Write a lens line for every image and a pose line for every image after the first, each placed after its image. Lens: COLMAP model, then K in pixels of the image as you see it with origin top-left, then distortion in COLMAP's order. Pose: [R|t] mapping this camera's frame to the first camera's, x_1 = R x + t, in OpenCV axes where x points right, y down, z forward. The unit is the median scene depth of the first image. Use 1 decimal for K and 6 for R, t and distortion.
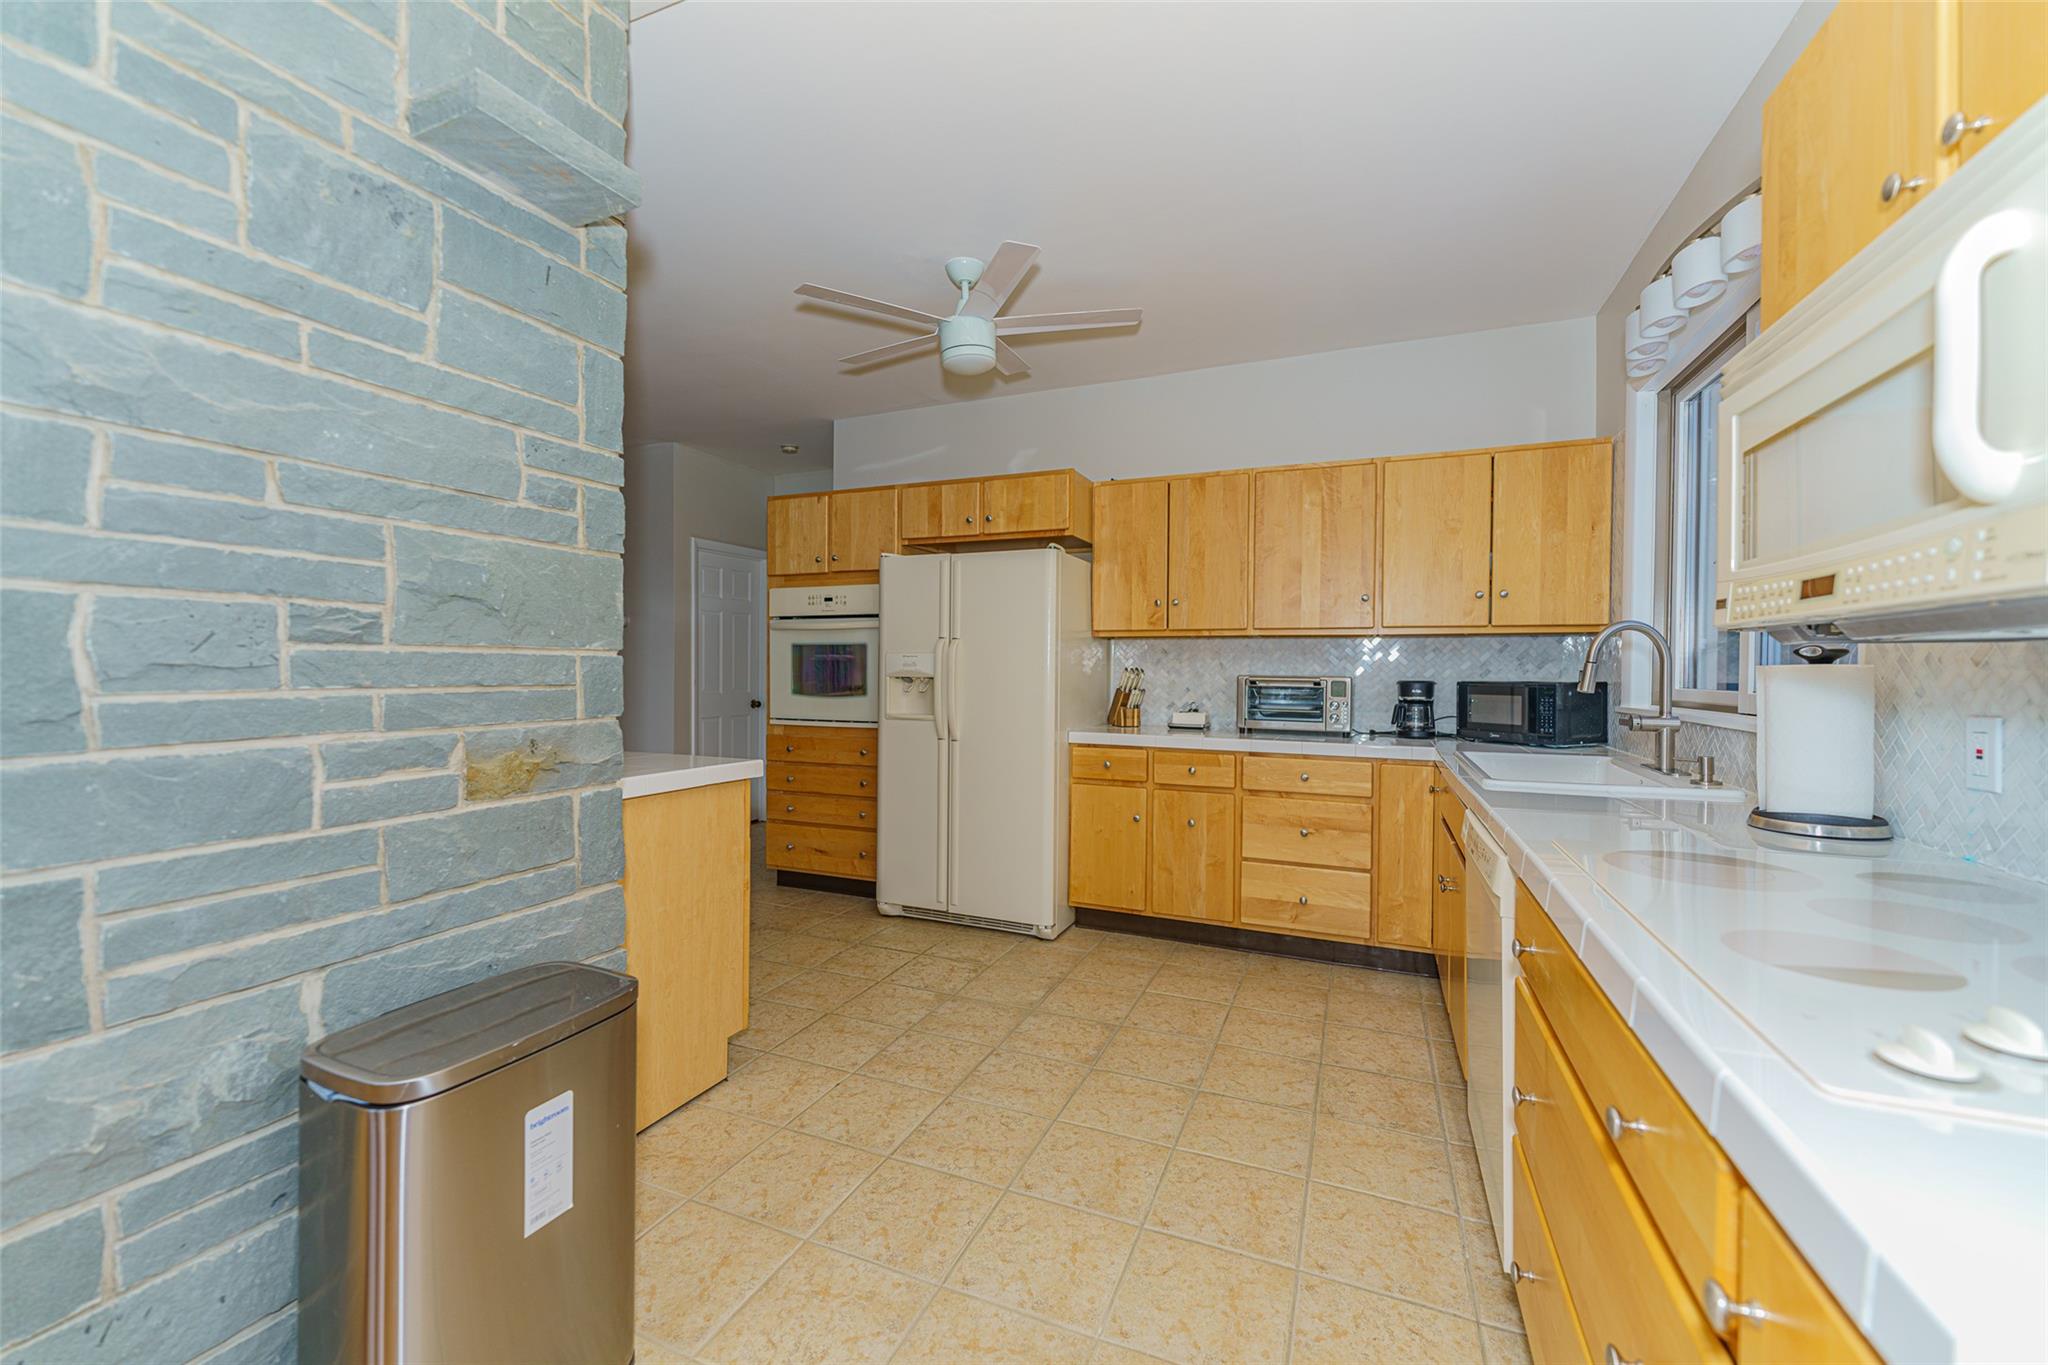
lens RADIAL K [[815.4, 0, 1023.5], [0, 815.4, 679.1], [0, 0, 1]] dist [0.001167, 0.000083]
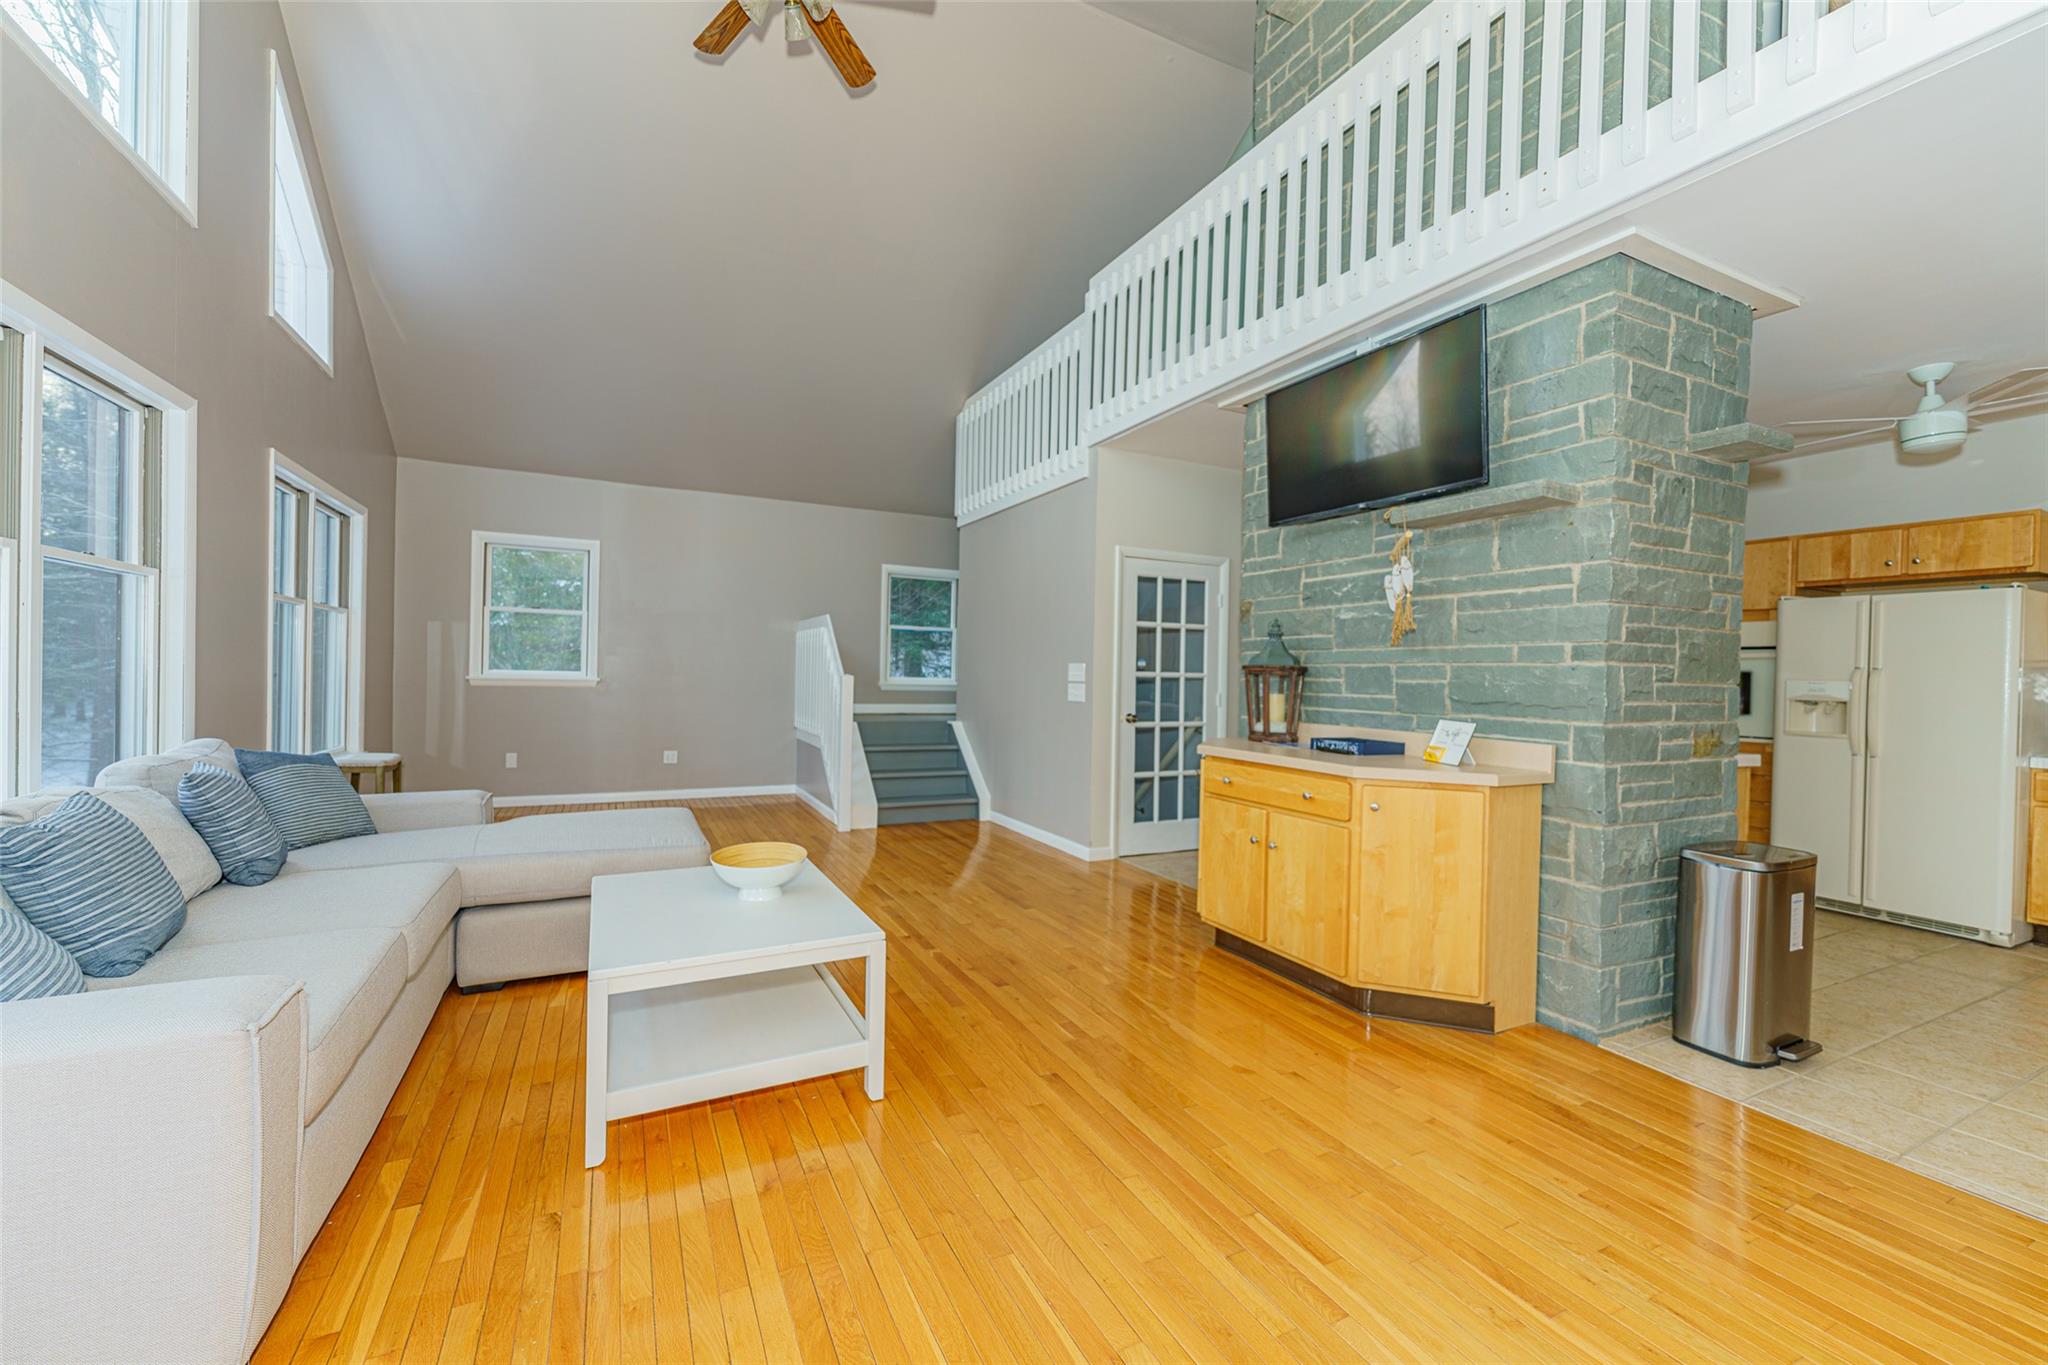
lens RADIAL K [[815.4, 0, 1023.5], [0, 815.4, 679.1], [0, 0, 1]] dist [0.001167, 0.000083]
pose [[0.755140, 0.013328, -0.655427, -0.257593], [-0.024102, 0.999682, -0.007440, 0.002998], [0.655120, 0.021416, 0.755221, -0.718801]]
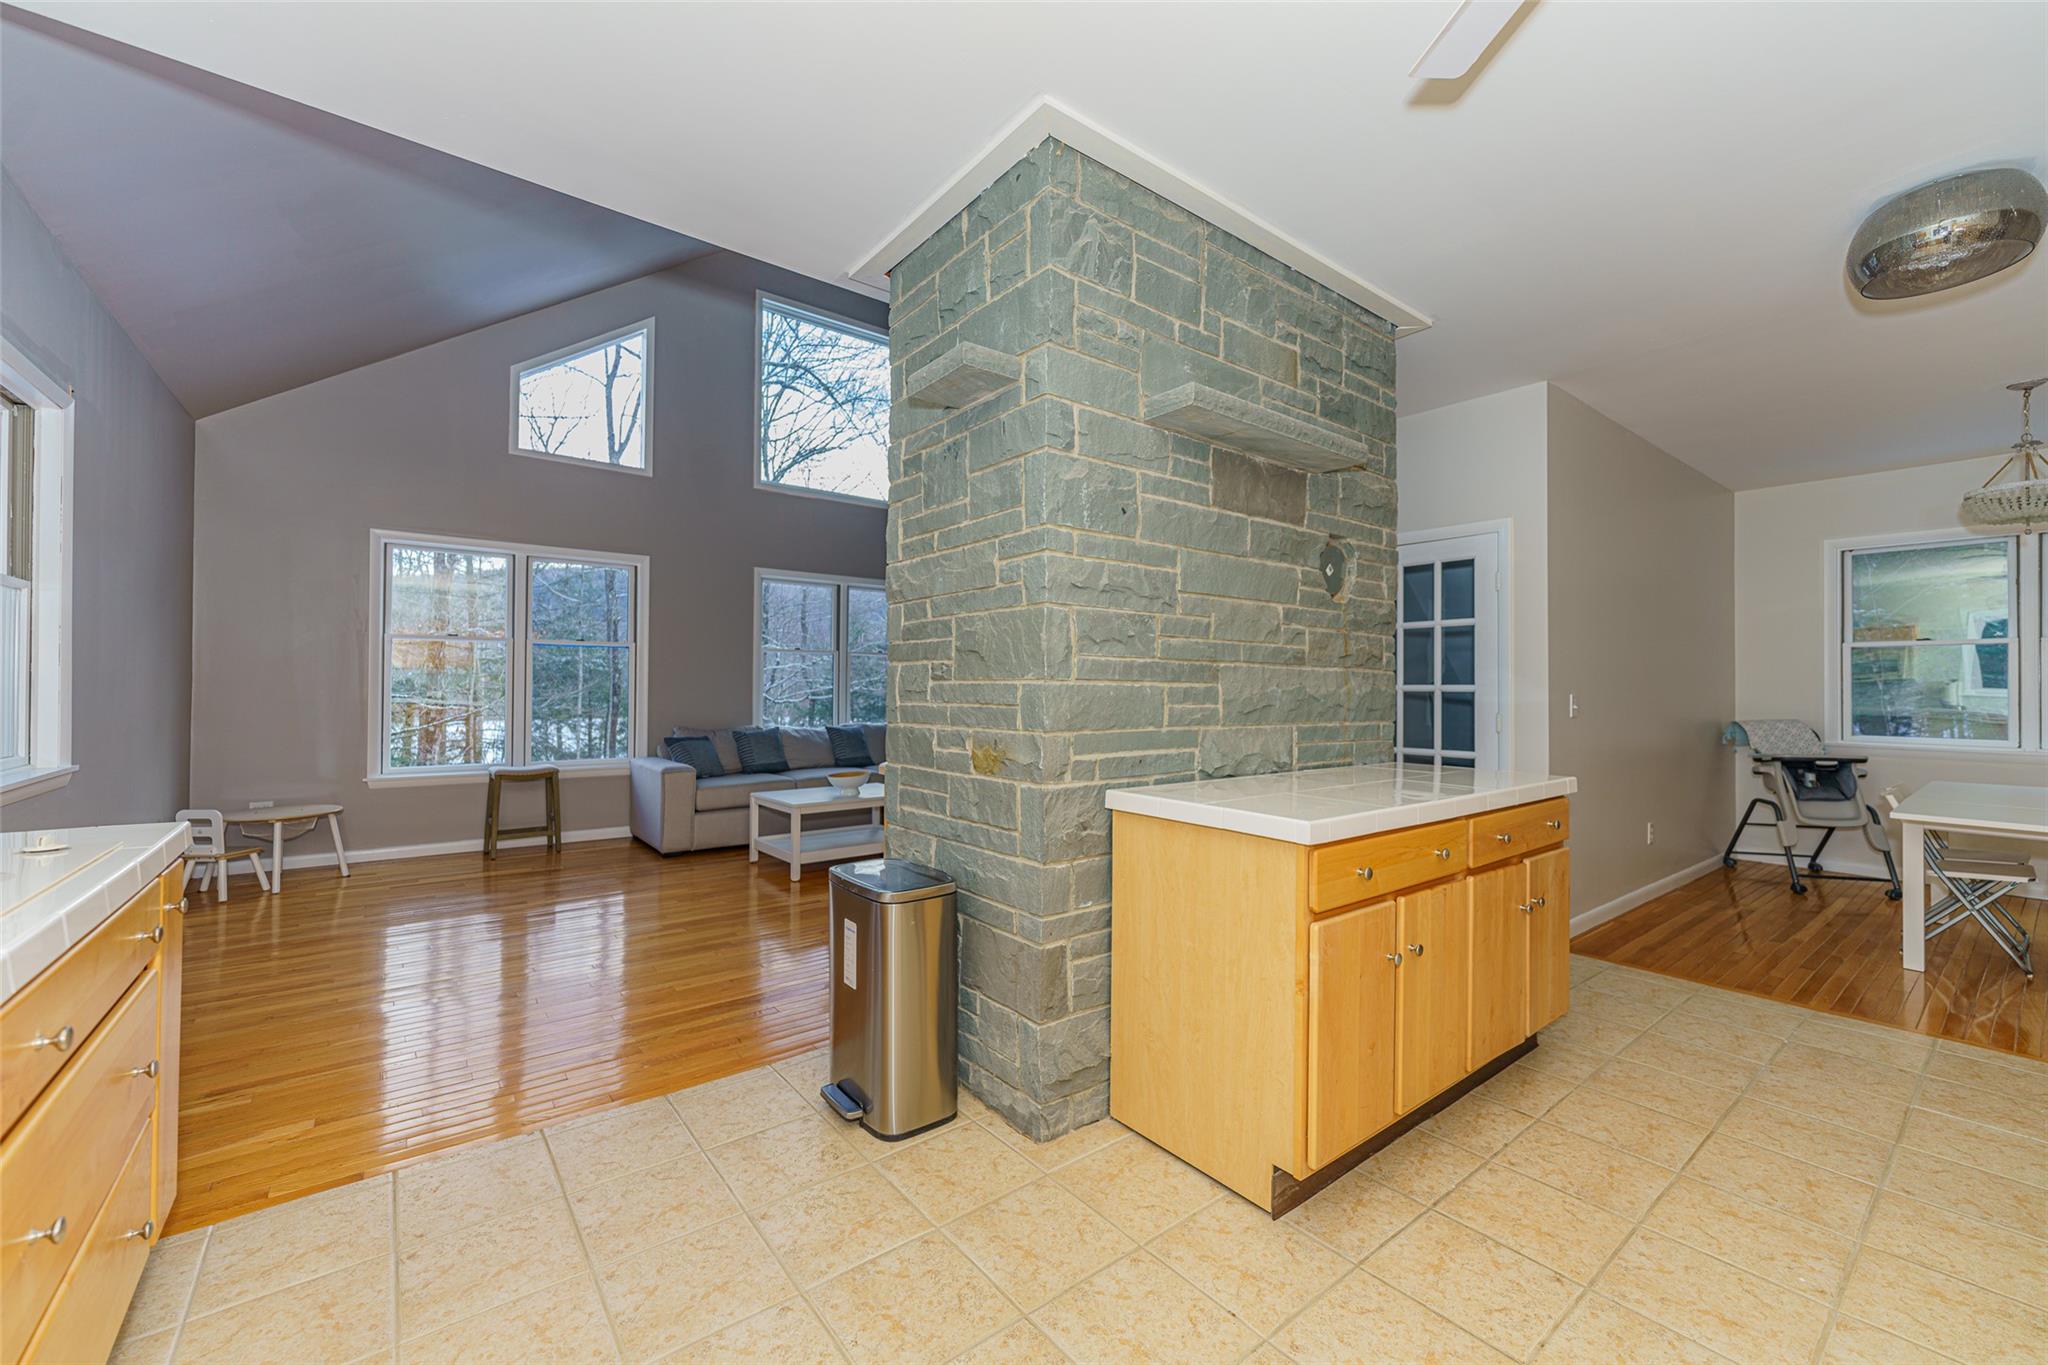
lens RADIAL K [[815.4, 0, 1023.5], [0, 815.4, 679.1], [0, 0, 1]] dist [0.001167, 0.000083]
pose [[-0.489429, -0.021336, -0.871782, 0.313152], [-0.021559, 0.999691, -0.012363, -0.009732], [0.871777, 0.012744, -0.489738, 0.808268]]
